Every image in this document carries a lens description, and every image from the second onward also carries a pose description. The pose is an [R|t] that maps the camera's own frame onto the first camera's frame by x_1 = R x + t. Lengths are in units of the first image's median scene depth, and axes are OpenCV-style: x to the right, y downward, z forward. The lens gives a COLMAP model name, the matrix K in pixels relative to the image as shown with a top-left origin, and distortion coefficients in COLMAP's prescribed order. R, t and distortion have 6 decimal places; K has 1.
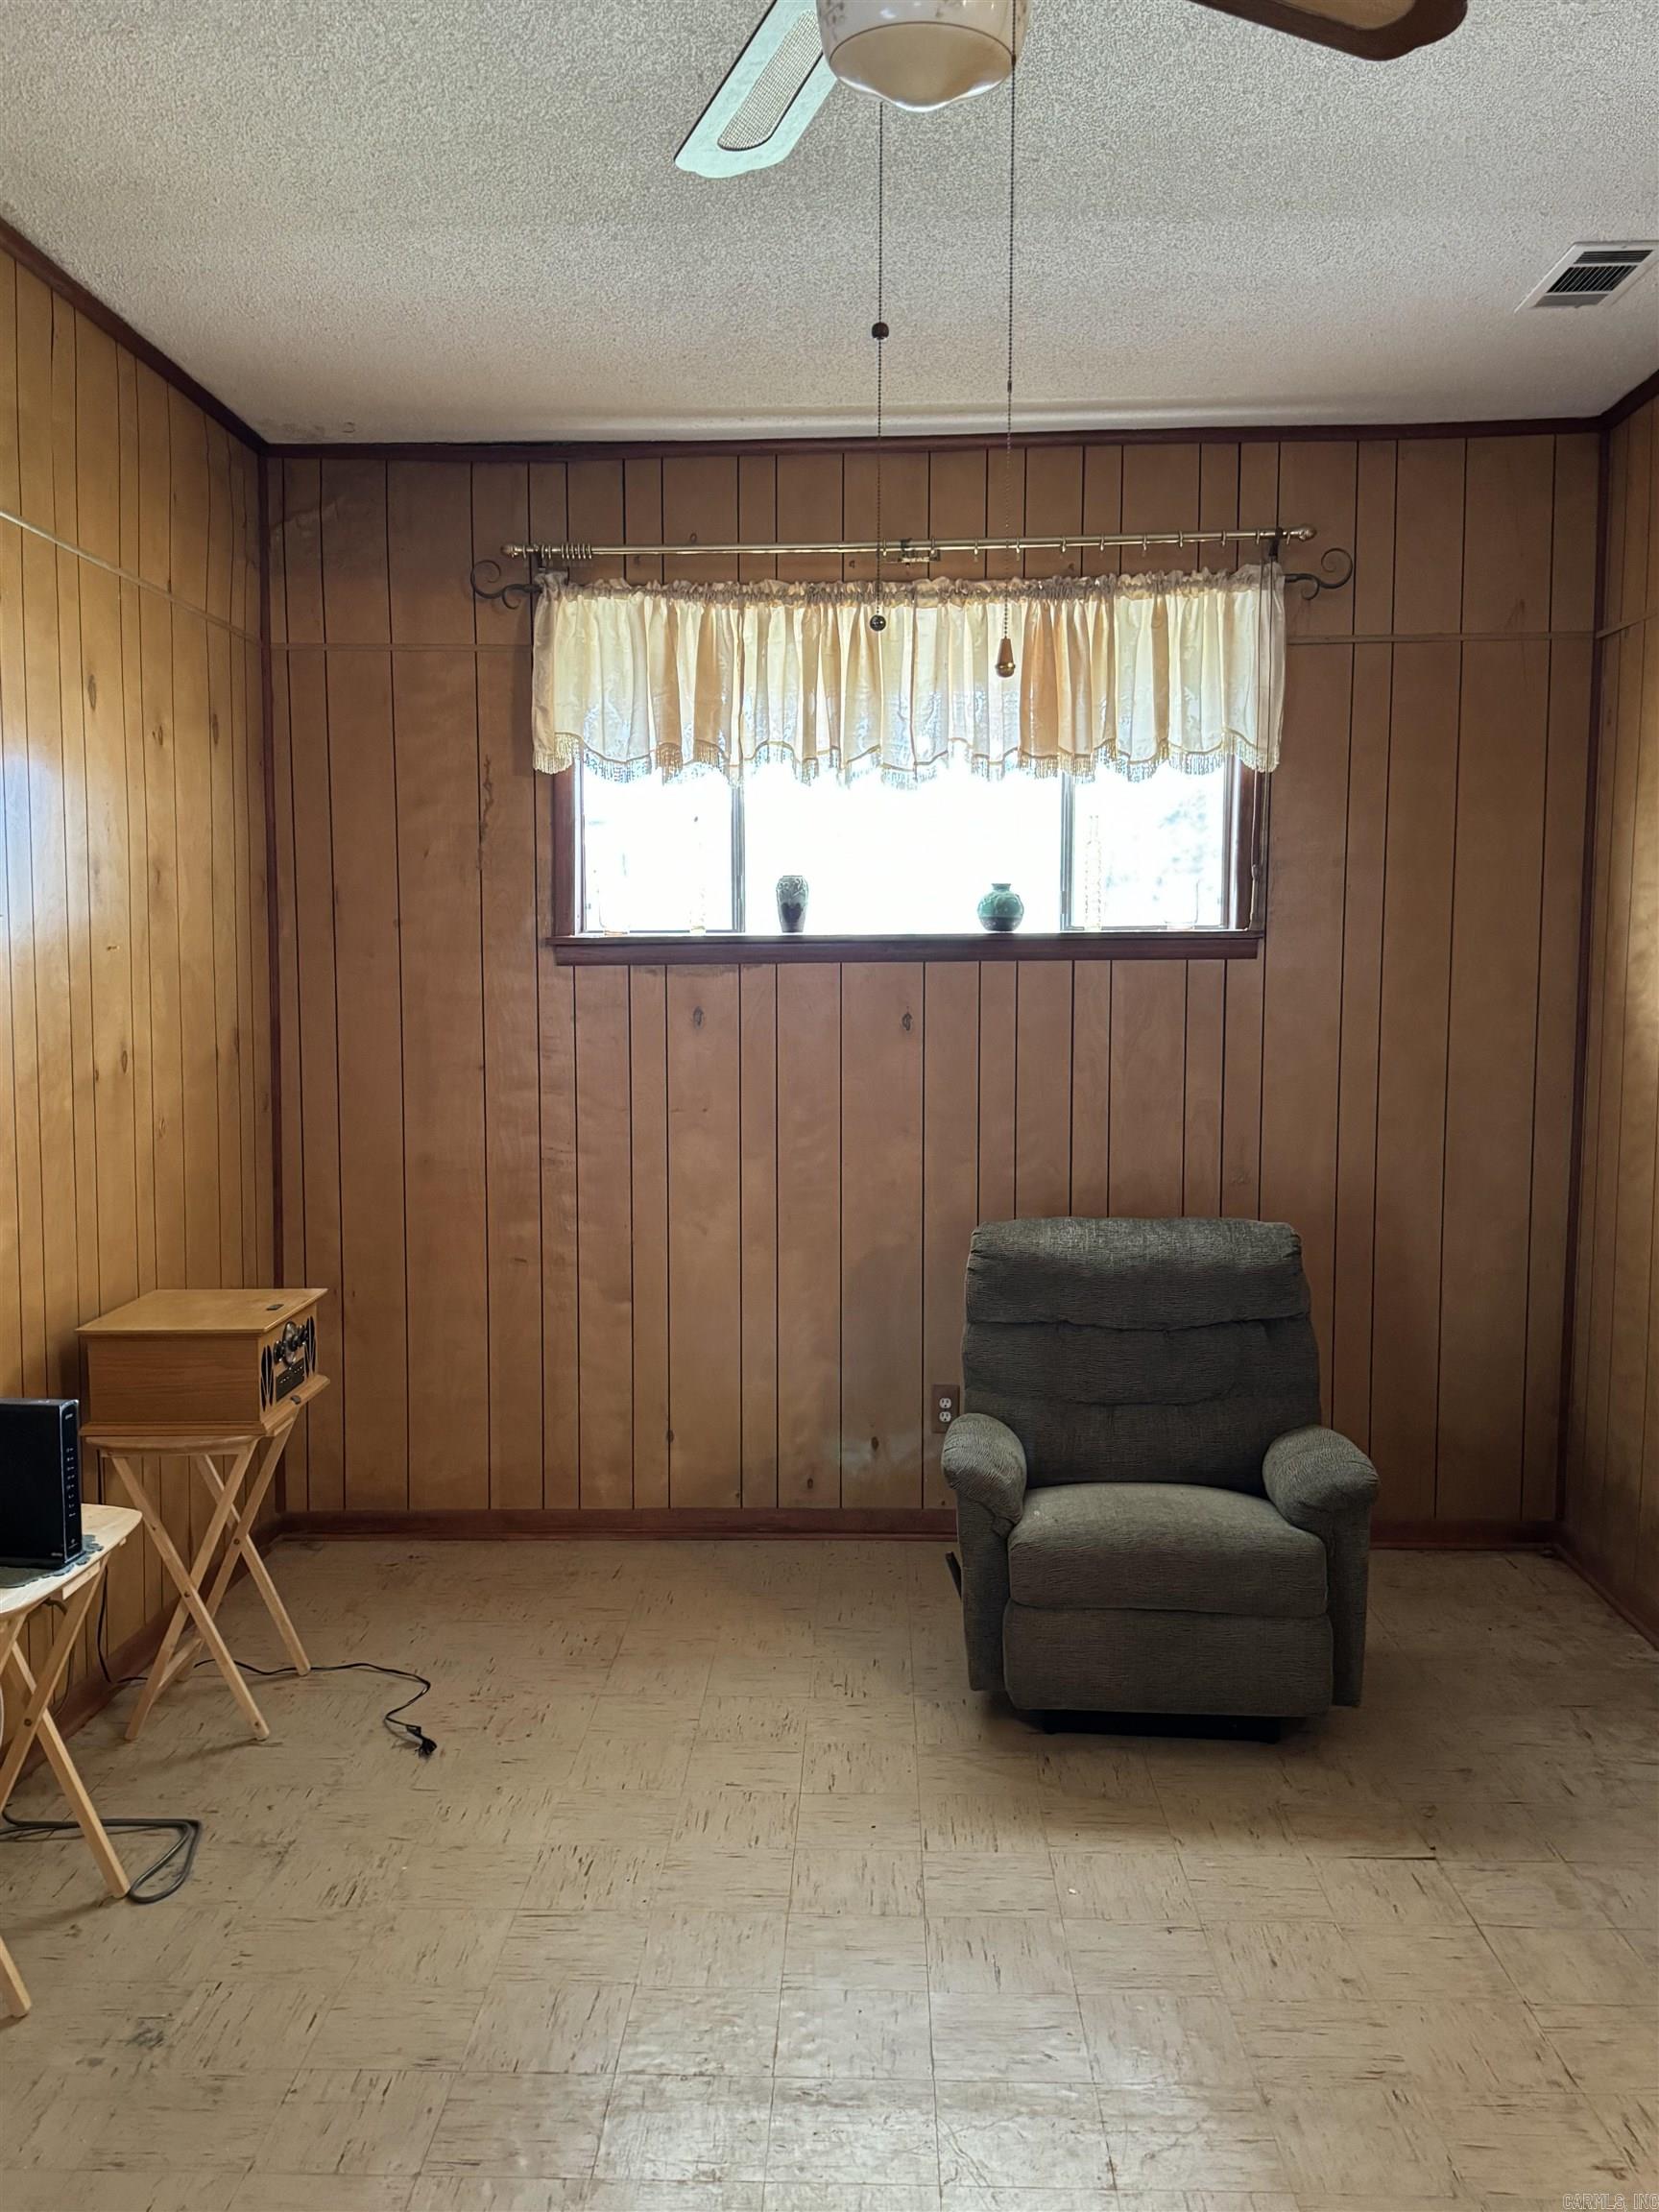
lens RADIAL K [[1807.5, 0, 835.3], [0, 1807.5, 1110.8], [0, 0, 1]] dist [0.122762, -0.234167]
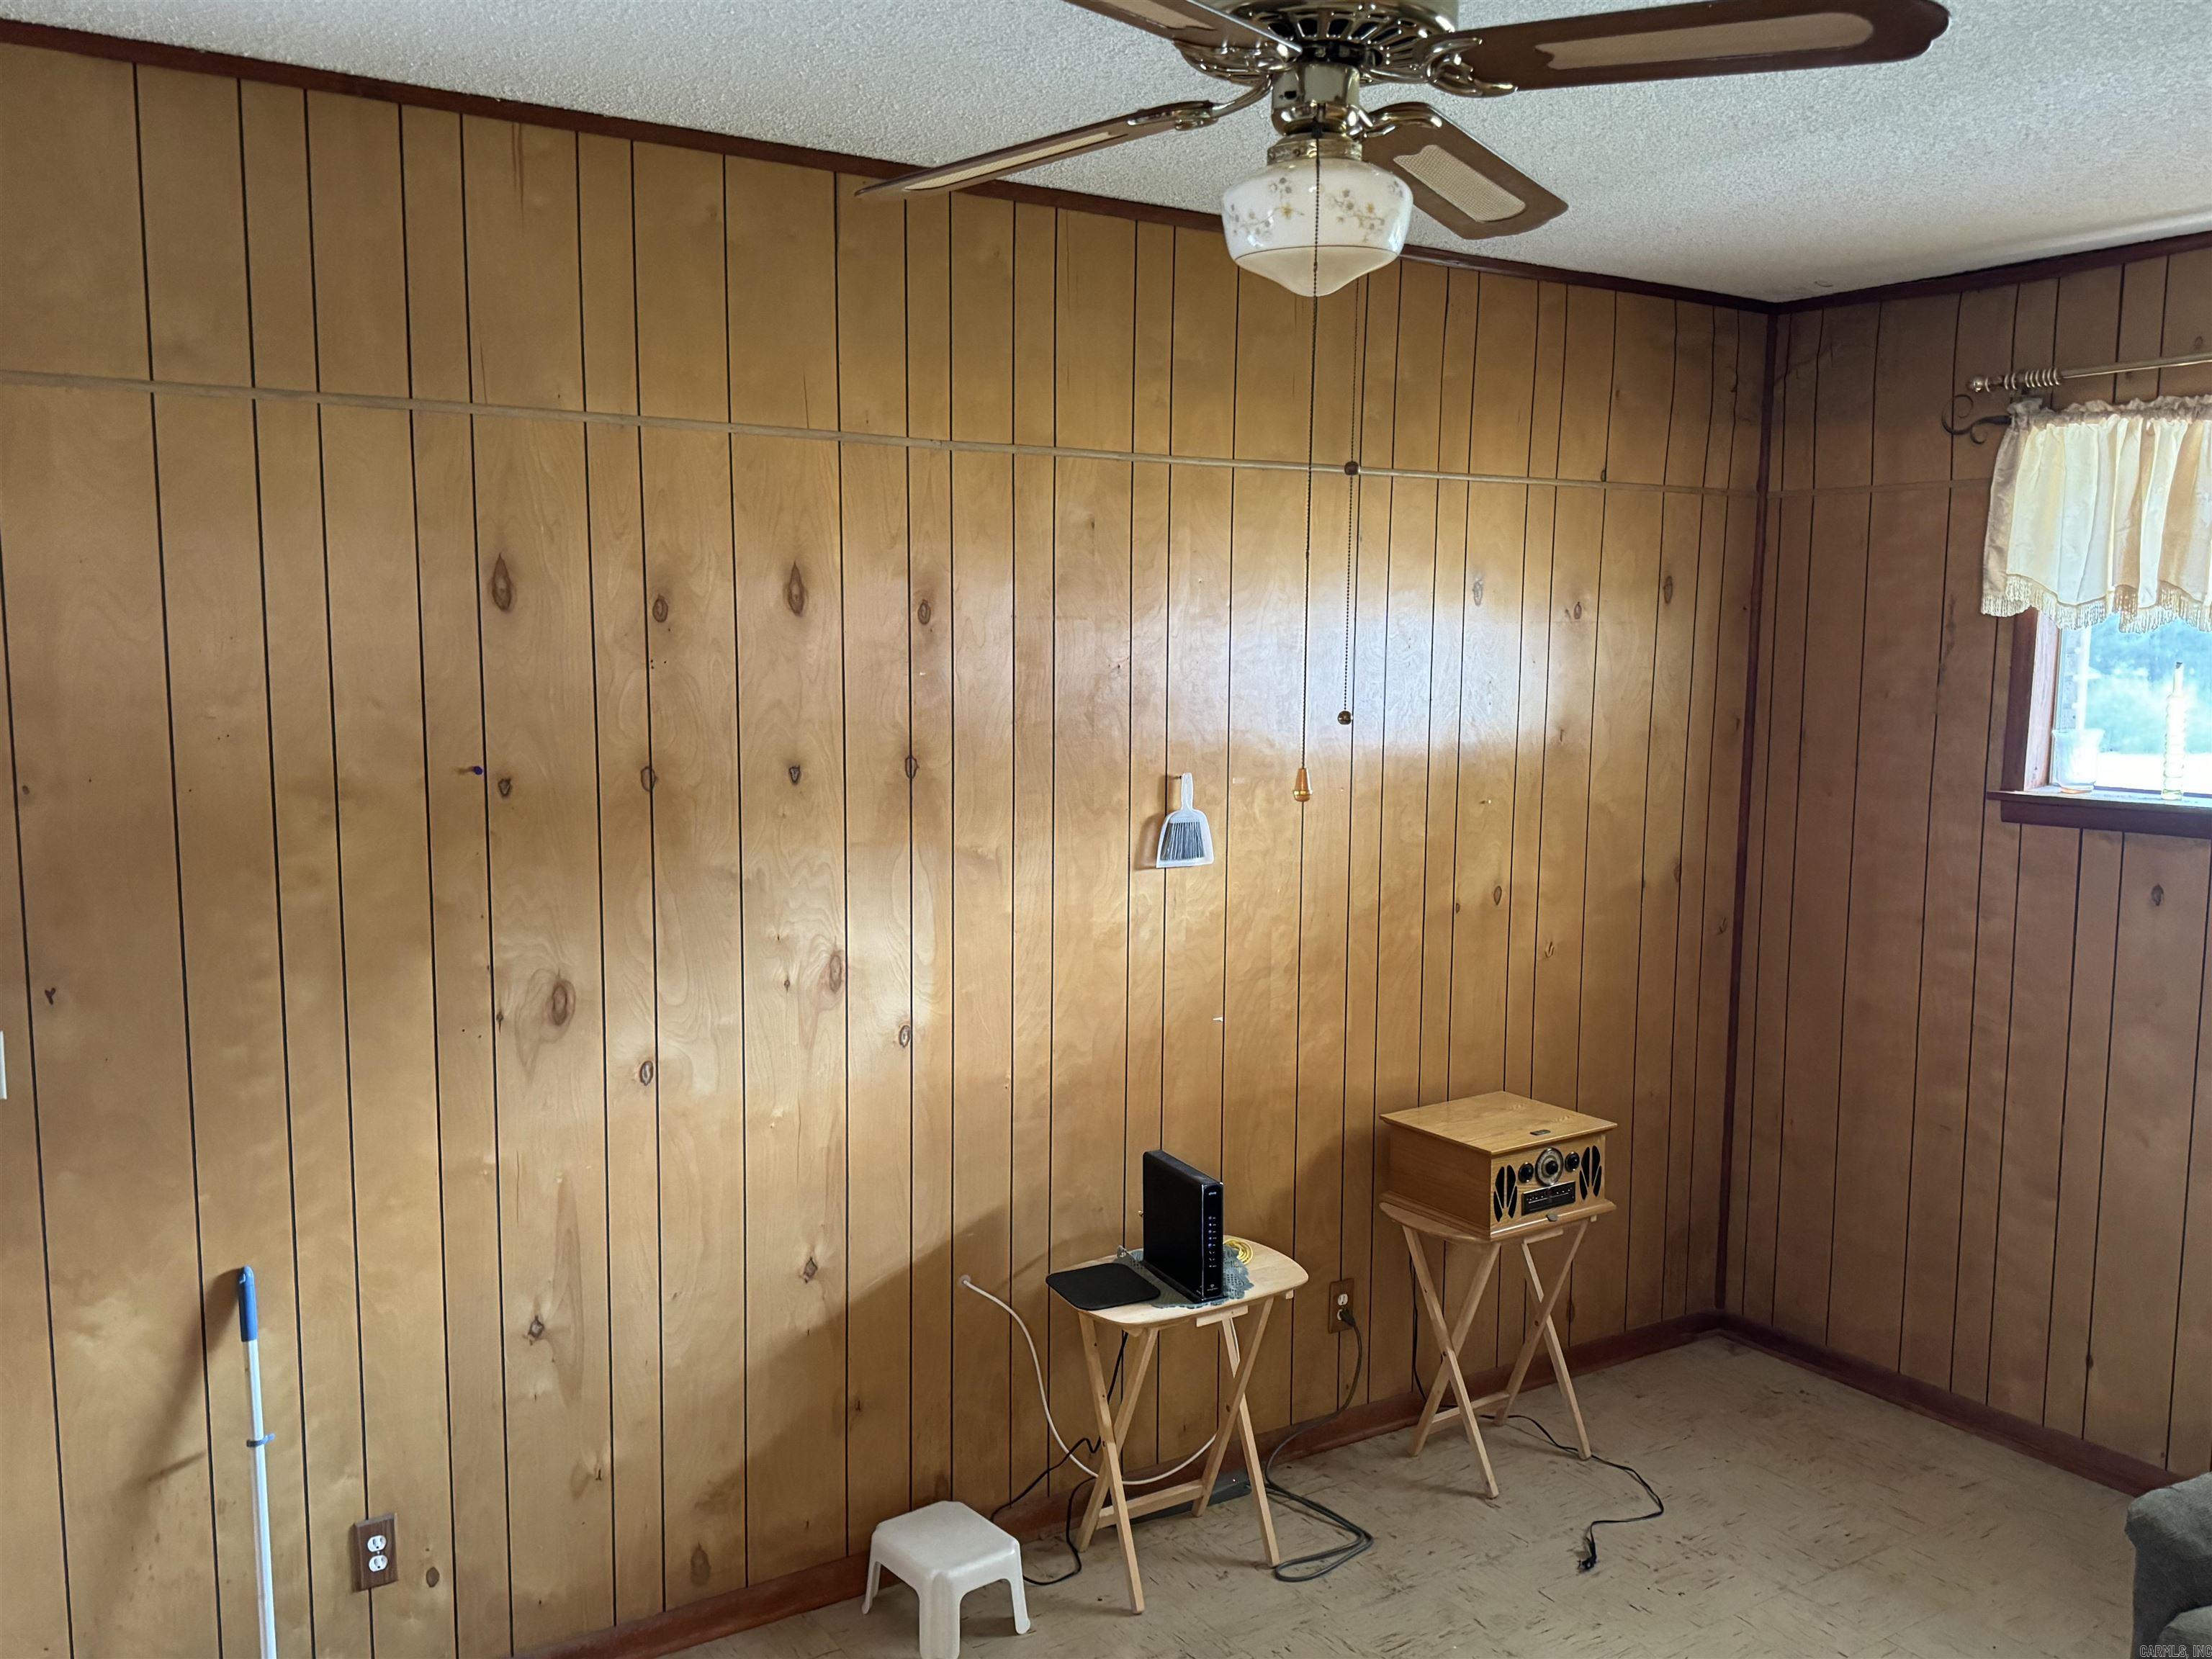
lens RADIAL K [[1829.8, 0, 1106.7], [0, 1829.8, 856.8], [0, 0, 1]] dist [0.039948, -0.007072]
pose [[0.592924, 0.101039, -0.798894, 0.338674], [-0.075371, 0.994705, 0.069865, -0.096753], [0.801723, 0.018789, 0.597400, 0.078214]]
